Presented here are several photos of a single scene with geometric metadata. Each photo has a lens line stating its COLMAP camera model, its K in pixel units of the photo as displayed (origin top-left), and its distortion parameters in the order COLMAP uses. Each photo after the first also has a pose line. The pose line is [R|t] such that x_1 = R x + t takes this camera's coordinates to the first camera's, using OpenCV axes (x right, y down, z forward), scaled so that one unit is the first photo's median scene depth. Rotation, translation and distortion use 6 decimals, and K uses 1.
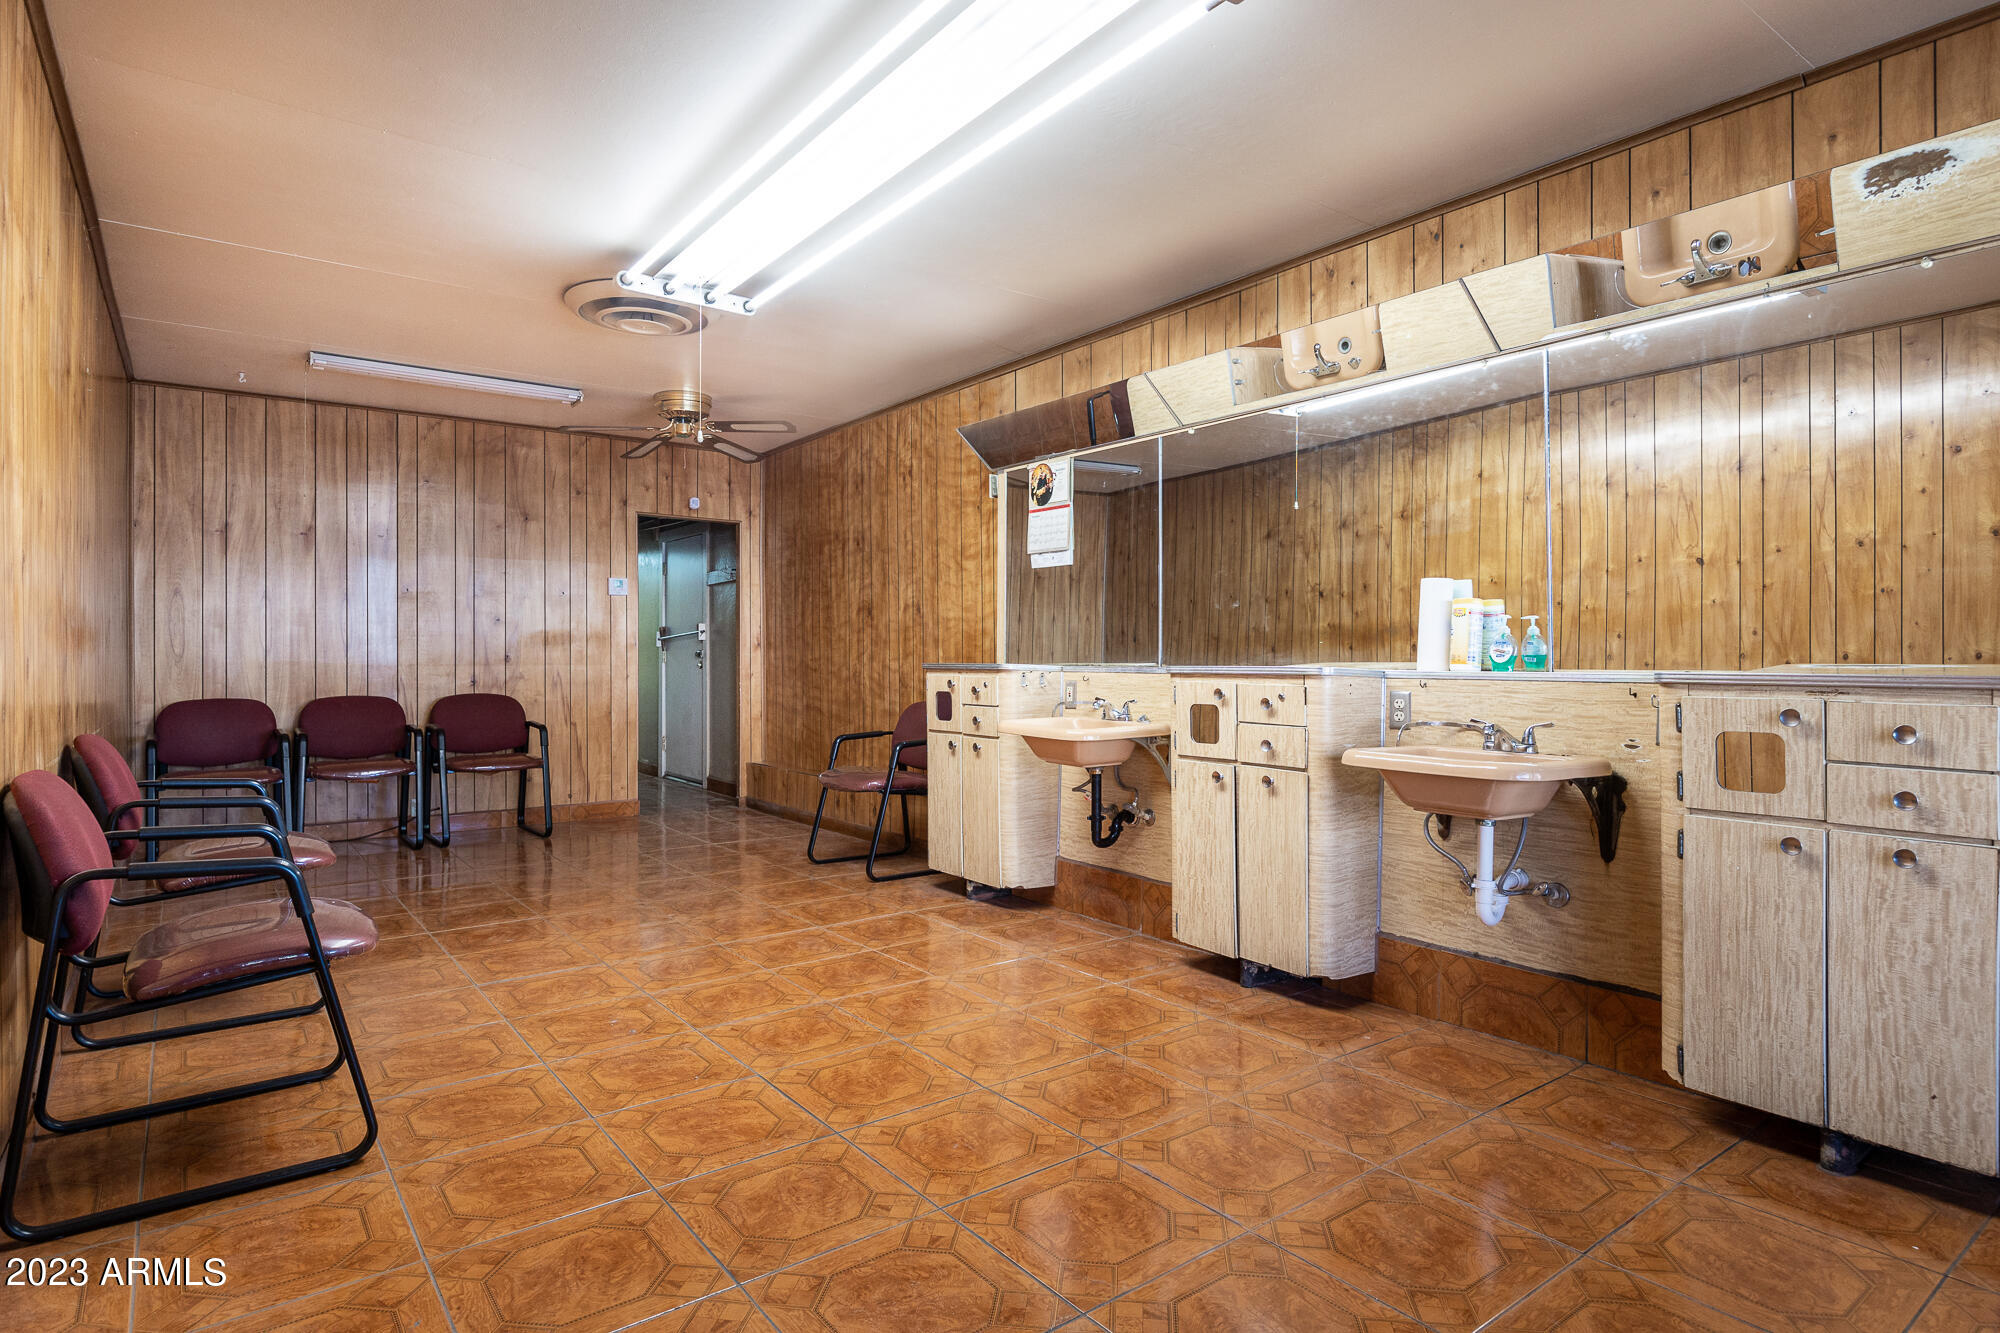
lens RADIAL K [[1064.2, 0, 986.5], [0, 1064.2, 658.4], [0, 0, 1]] dist [-0.004633, 0.000454]
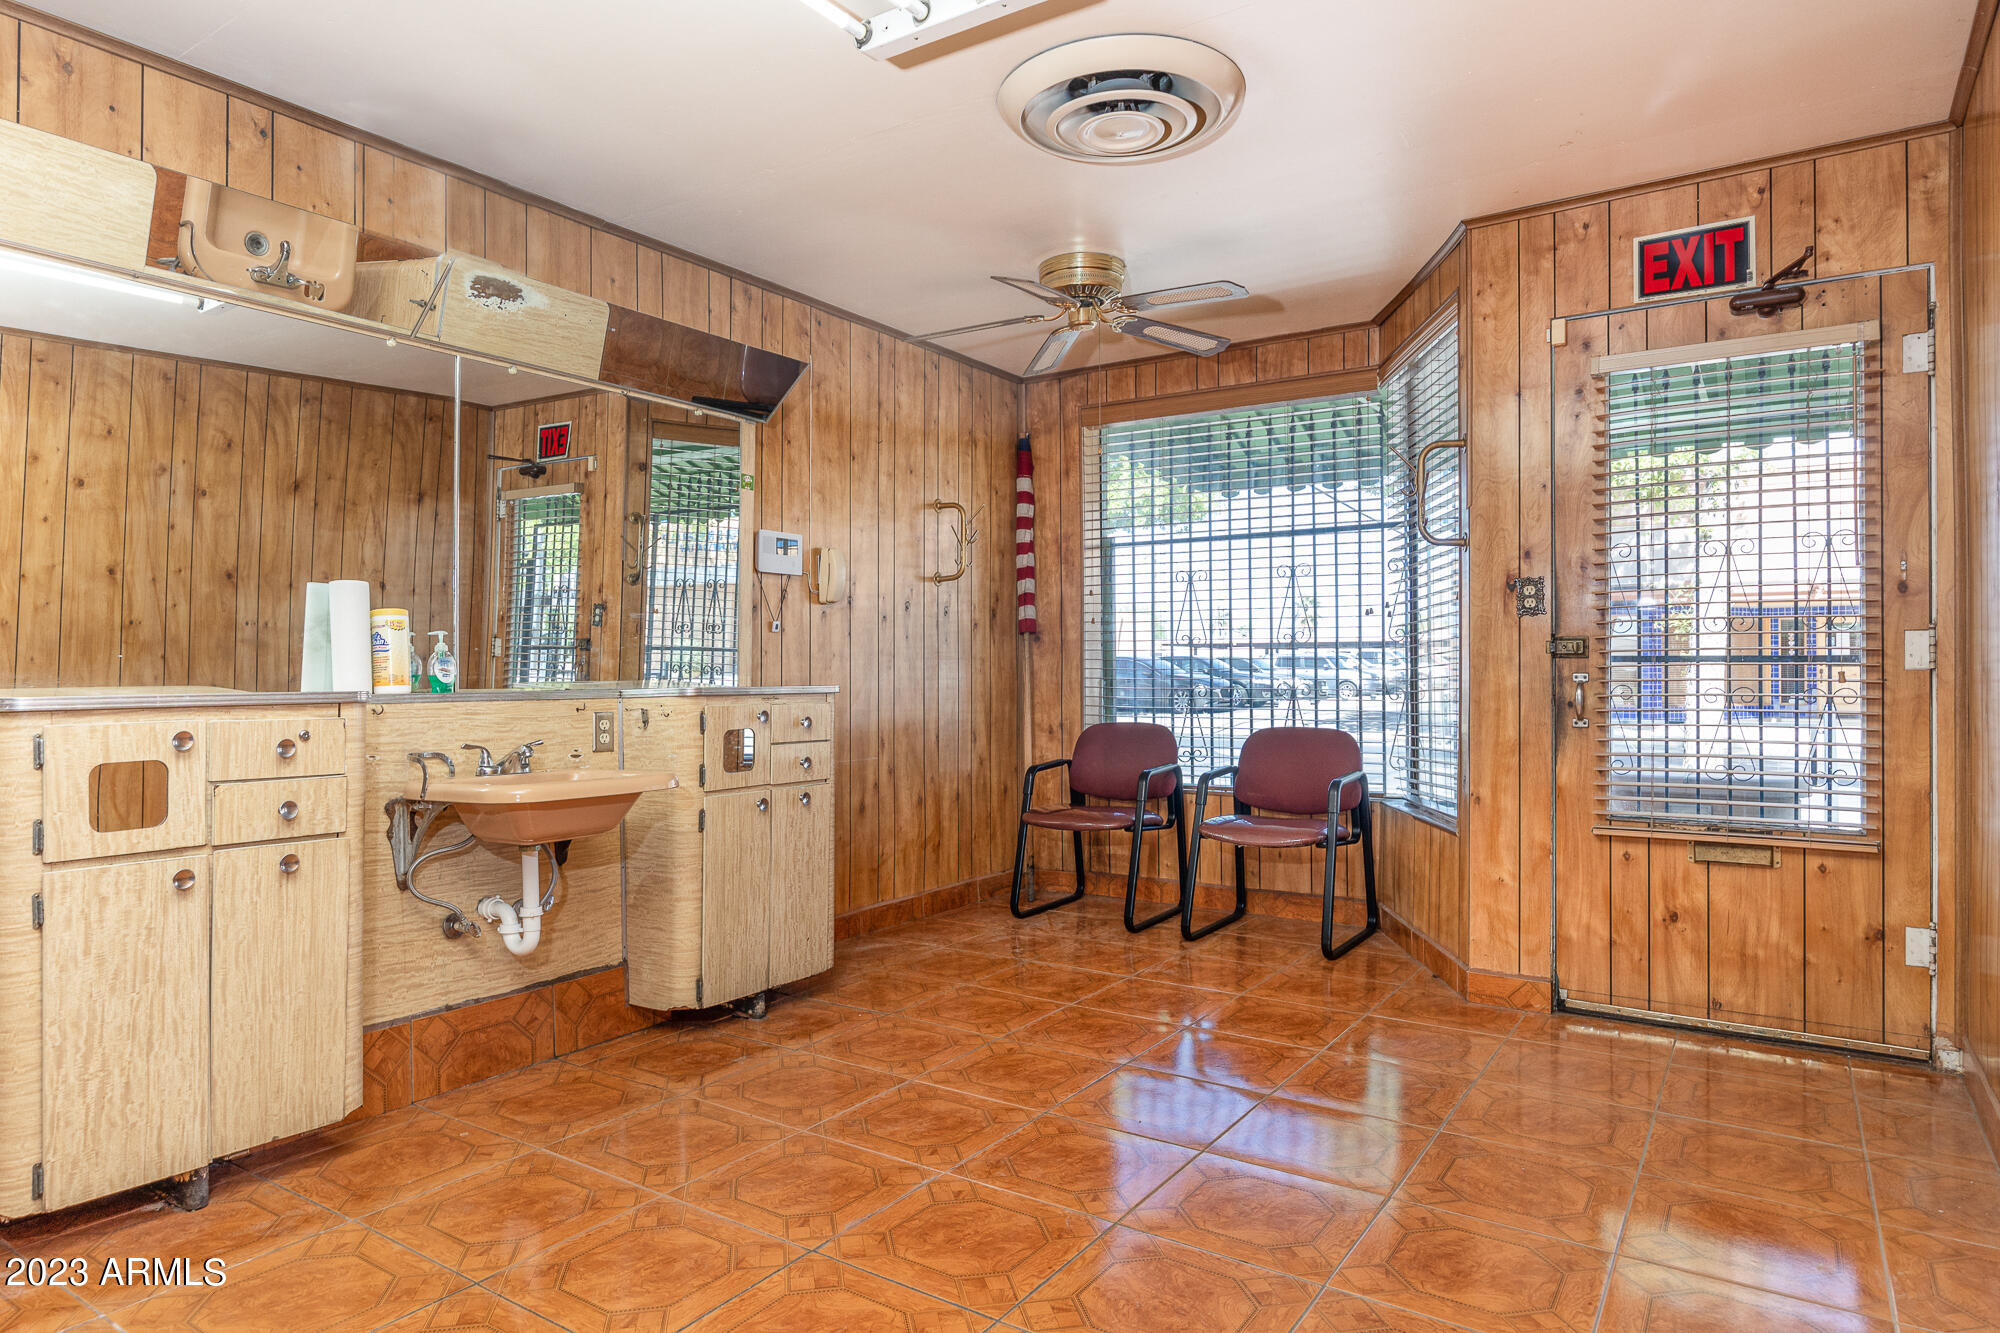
lens RADIAL K [[1187.4, 0, 990.4], [0, 1187.4, 659.8], [0, 0, 1]] dist [-0.002659, -0.001077]
pose [[-0.332063, 0.010856, 0.943195, -0.636426], [0.005520, 0.999939, -0.009565, -0.003370], [-0.943241, 0.002031, -0.332103, 0.887346]]
